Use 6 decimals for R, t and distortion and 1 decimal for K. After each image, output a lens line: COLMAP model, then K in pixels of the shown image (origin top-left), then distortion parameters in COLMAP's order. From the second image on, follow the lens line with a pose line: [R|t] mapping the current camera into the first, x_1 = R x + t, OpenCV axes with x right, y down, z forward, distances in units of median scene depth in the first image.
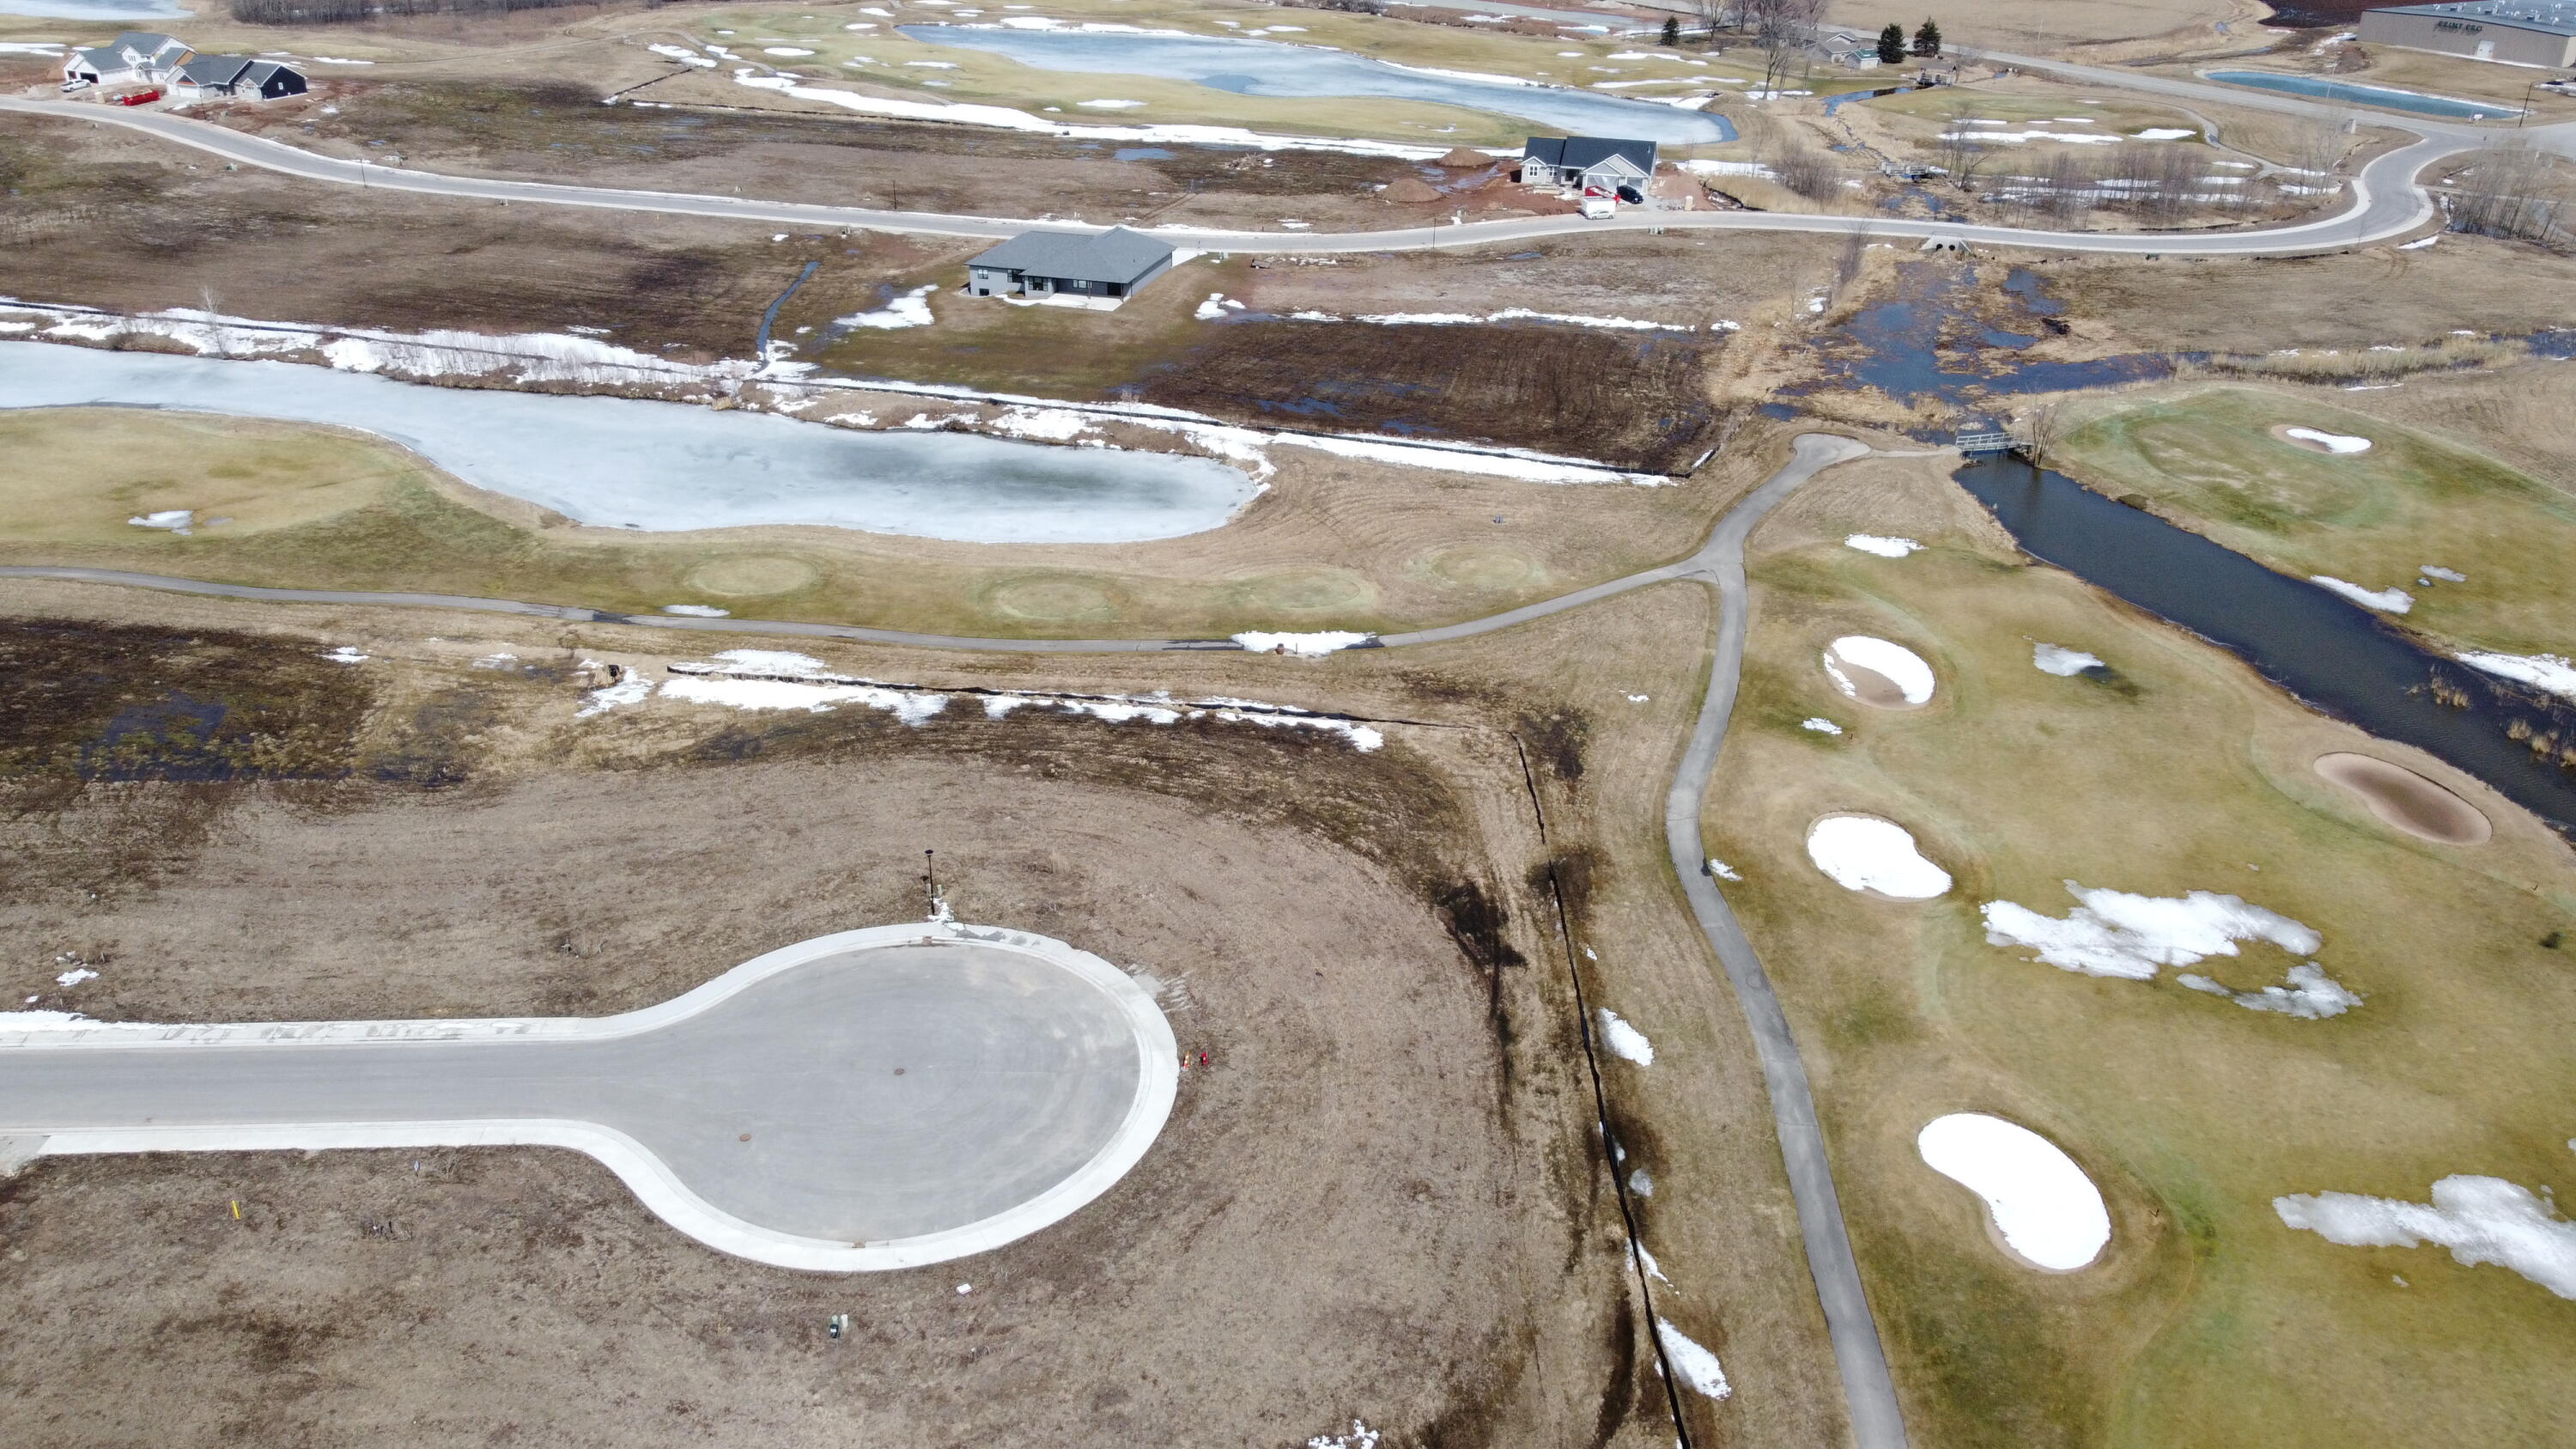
lens RADIAL K [[1941.5, 0, 1284.8], [0, 1941.5, 715.4], [0, 0, 1]] dist [-0.016007, -0.003711]
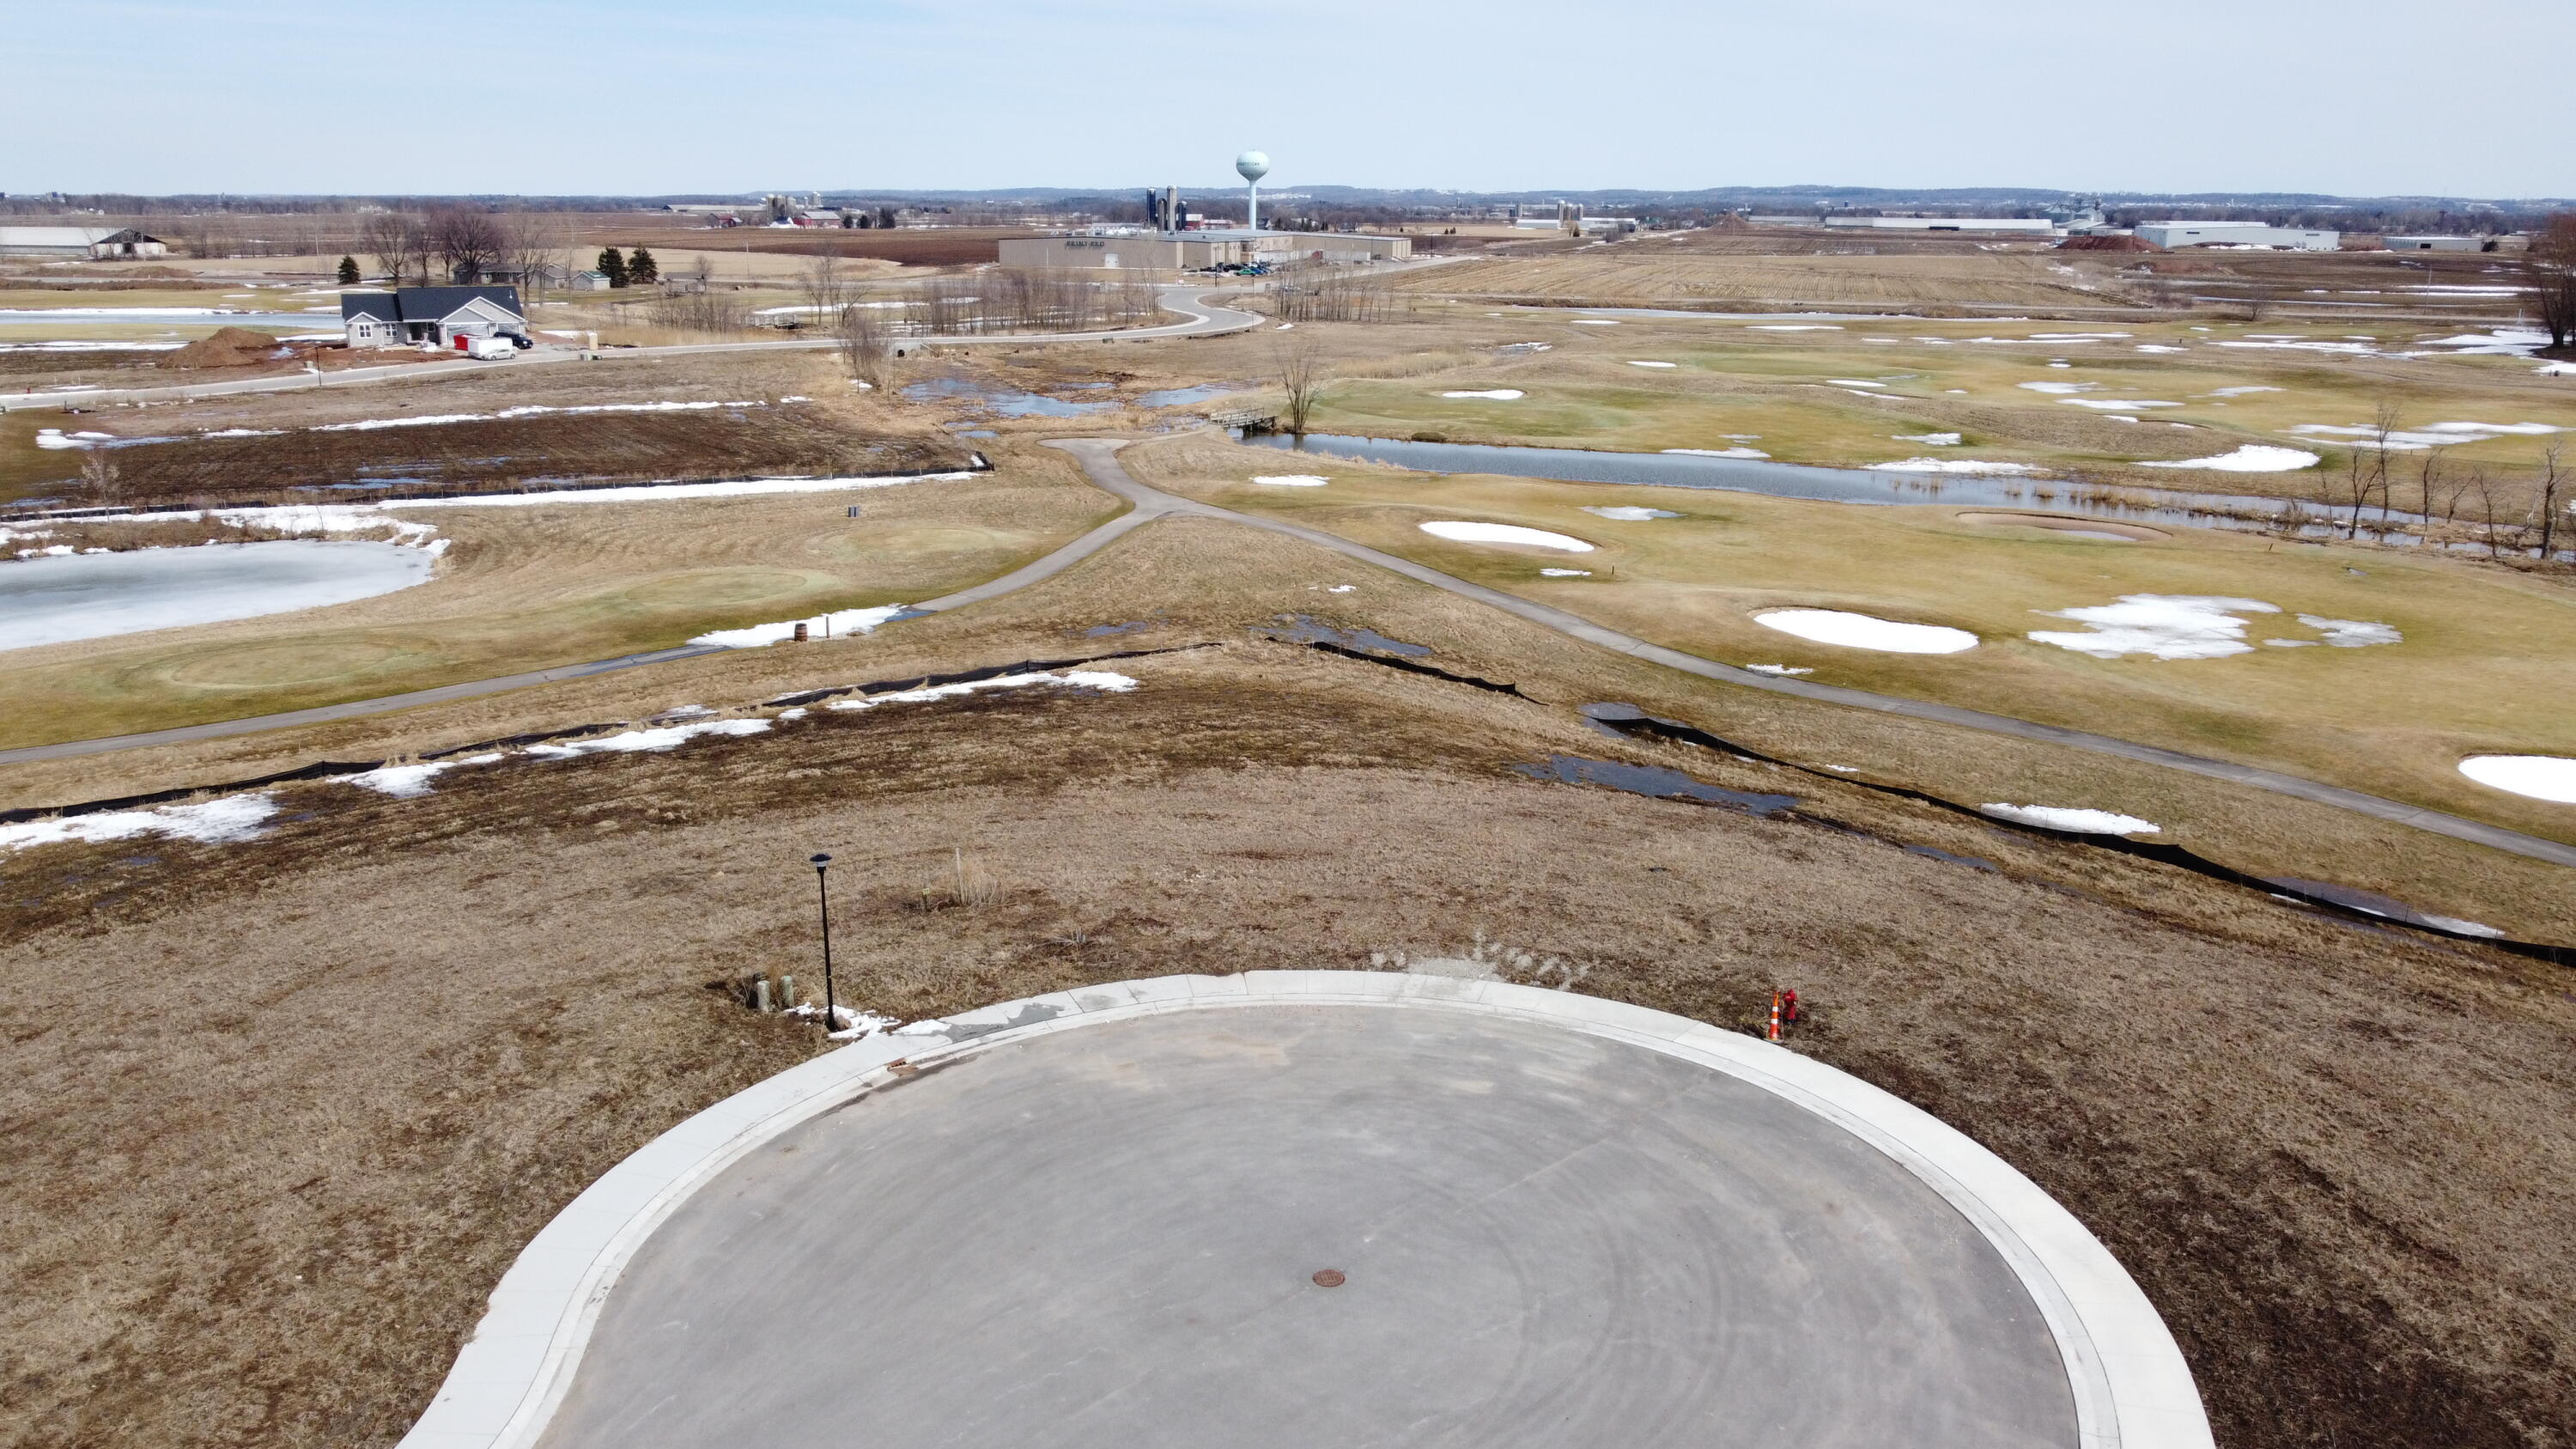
lens RADIAL K [[1941.5, 0, 1284.8], [0, 1941.5, 715.4], [0, 0, 1]] dist [-0.016007, -0.003711]
pose [[0.736931, -0.182526, 0.650859, -0.290421], [0.303440, 0.949715, -0.077231, 0.081208], [-0.604034, 0.254411, 0.755260, 0.515402]]
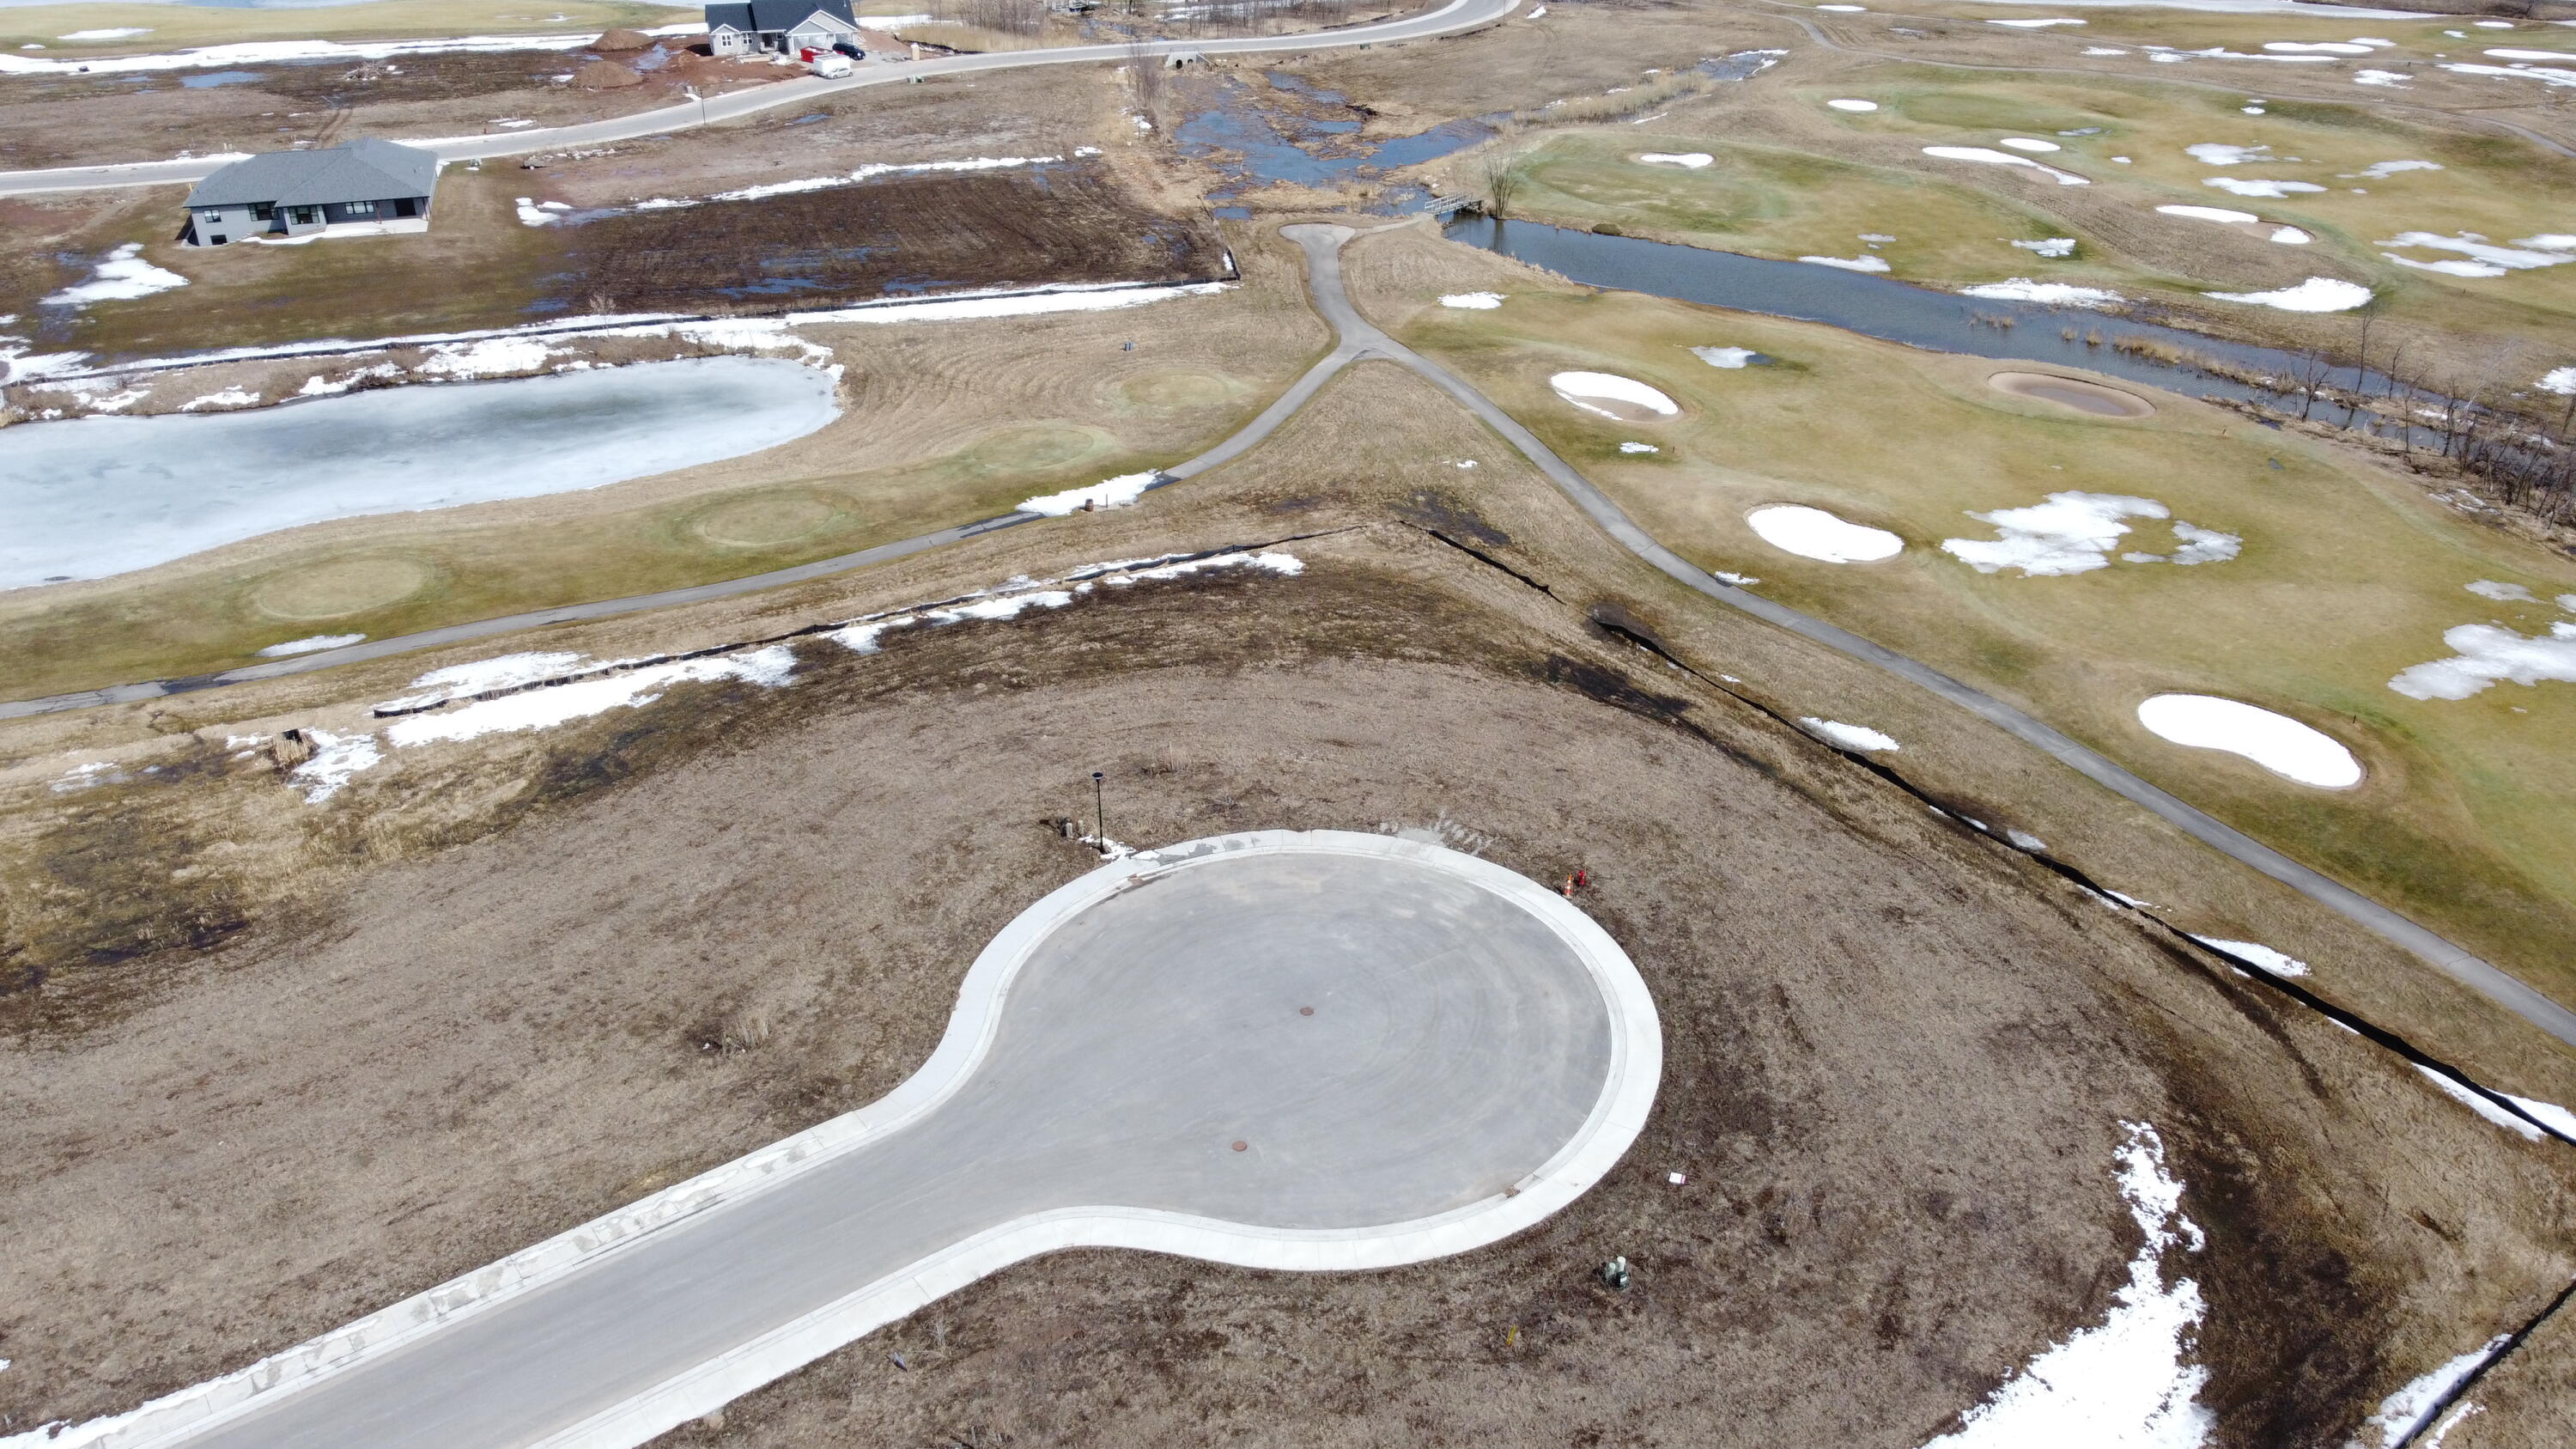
lens RADIAL K [[1941.5, 0, 1284.8], [0, 1941.5, 715.4], [0, 0, 1]] dist [-0.016007, -0.003711]
pose [[0.829879, -0.272868, 0.486667, -0.398532], [0.255150, 0.961303, 0.103902, -0.012357], [-0.496186, 0.037947, 0.867387, 0.222420]]
